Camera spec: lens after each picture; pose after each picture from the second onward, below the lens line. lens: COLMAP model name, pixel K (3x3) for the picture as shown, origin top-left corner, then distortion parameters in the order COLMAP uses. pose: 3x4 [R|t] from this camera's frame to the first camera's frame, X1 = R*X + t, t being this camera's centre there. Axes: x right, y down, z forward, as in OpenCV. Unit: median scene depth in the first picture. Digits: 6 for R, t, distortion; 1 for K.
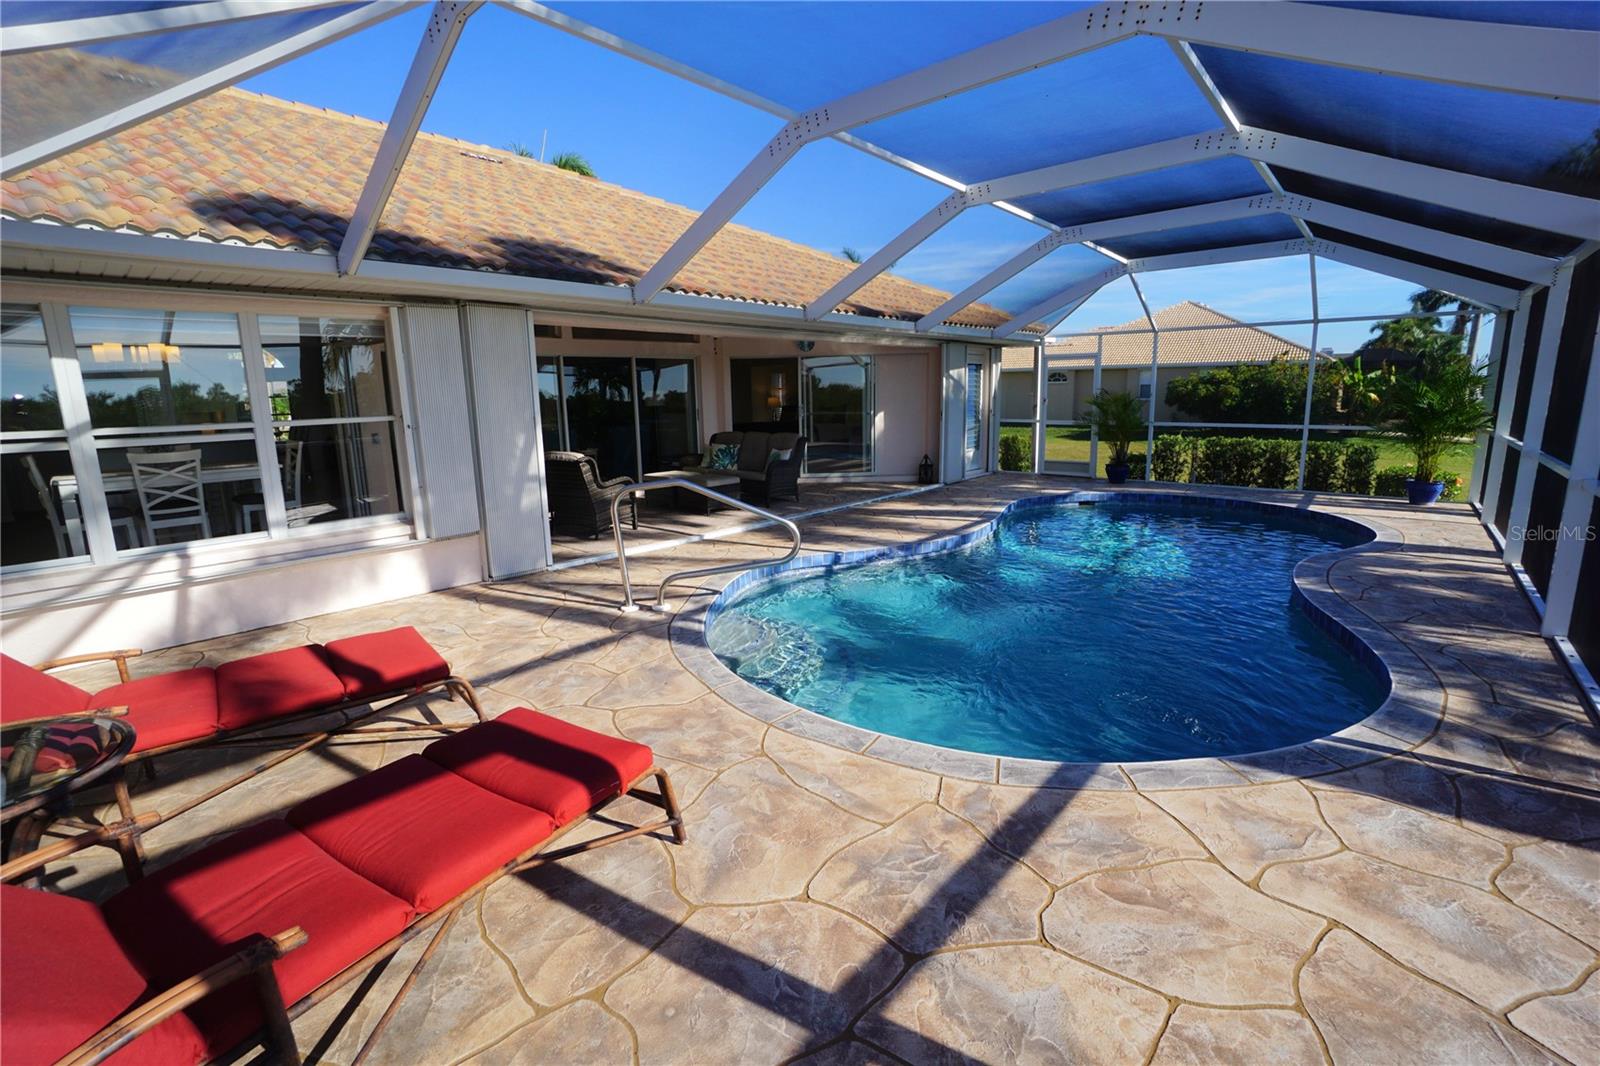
lens RADIAL K [[675.7, 0, 800.5], [0, 675.7, 510.2], [0, 0, 1]] dist [-0.000981, 0.000021]
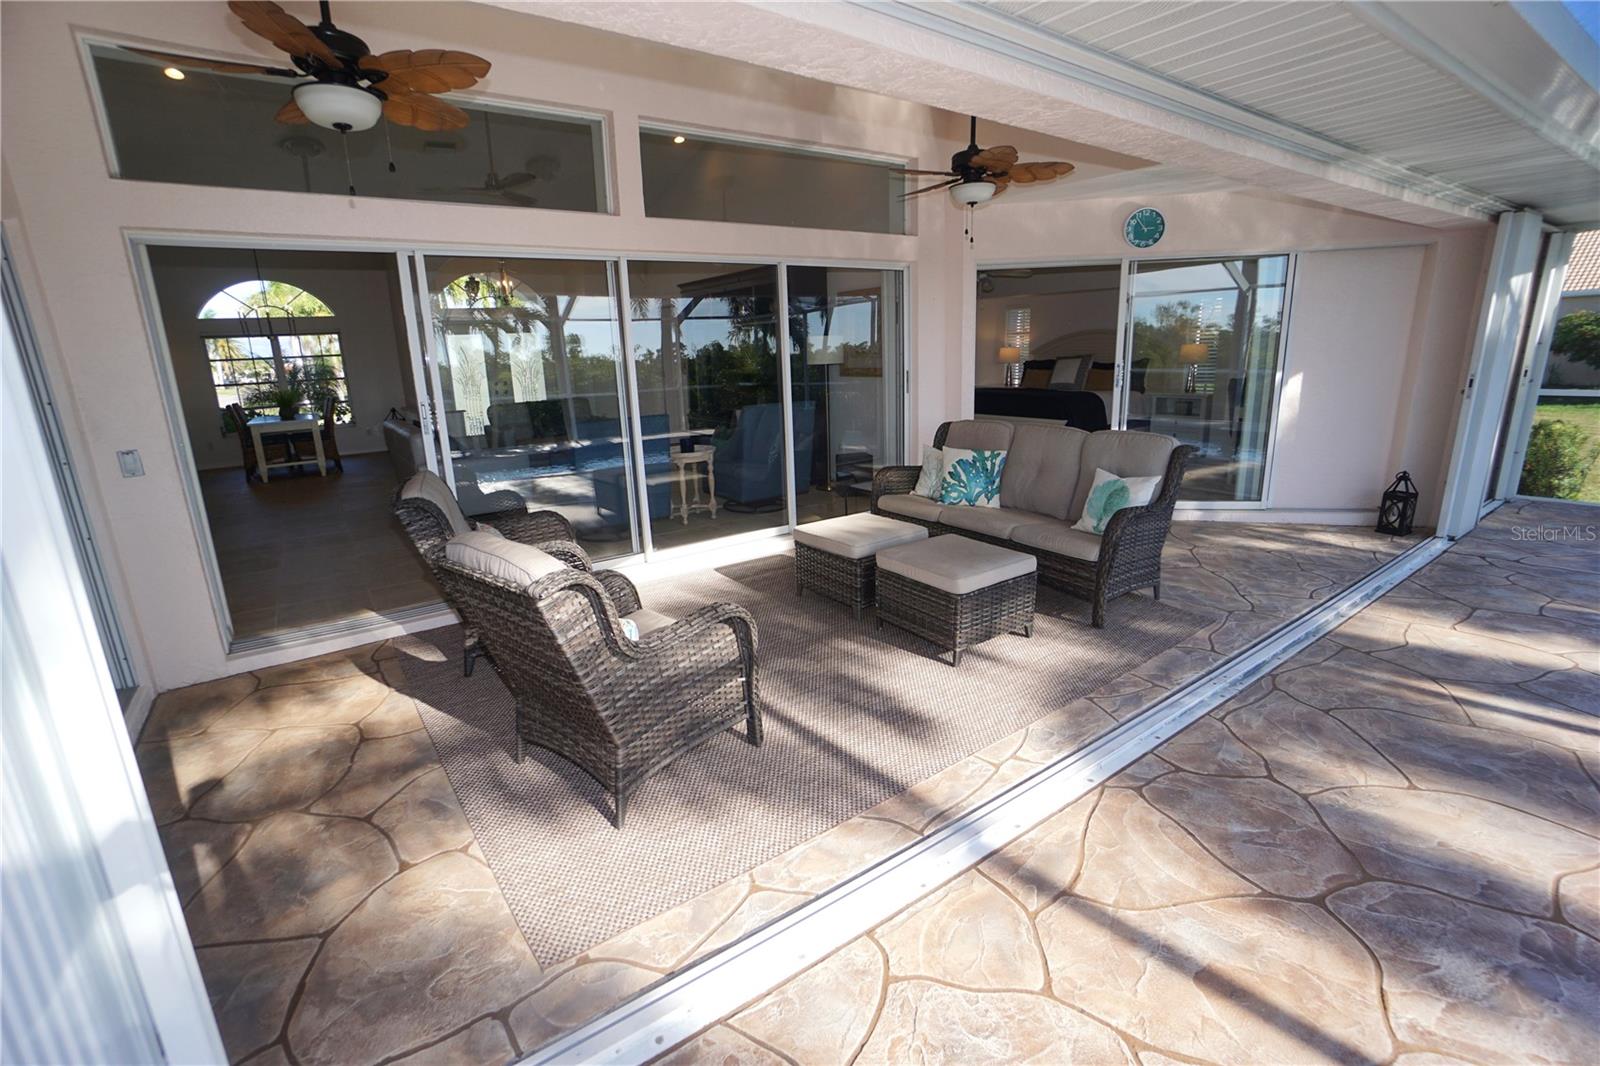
lens RADIAL K [[675.7, 0, 800.5], [0, 675.7, 510.2], [0, 0, 1]] dist [-0.000981, 0.000021]
pose [[0.970186, 0.049008, -0.237356, -0.102466], [-0.032647, 0.996843, 0.072376, -0.077683], [0.240154, -0.062469, 0.968723, 0.474258]]
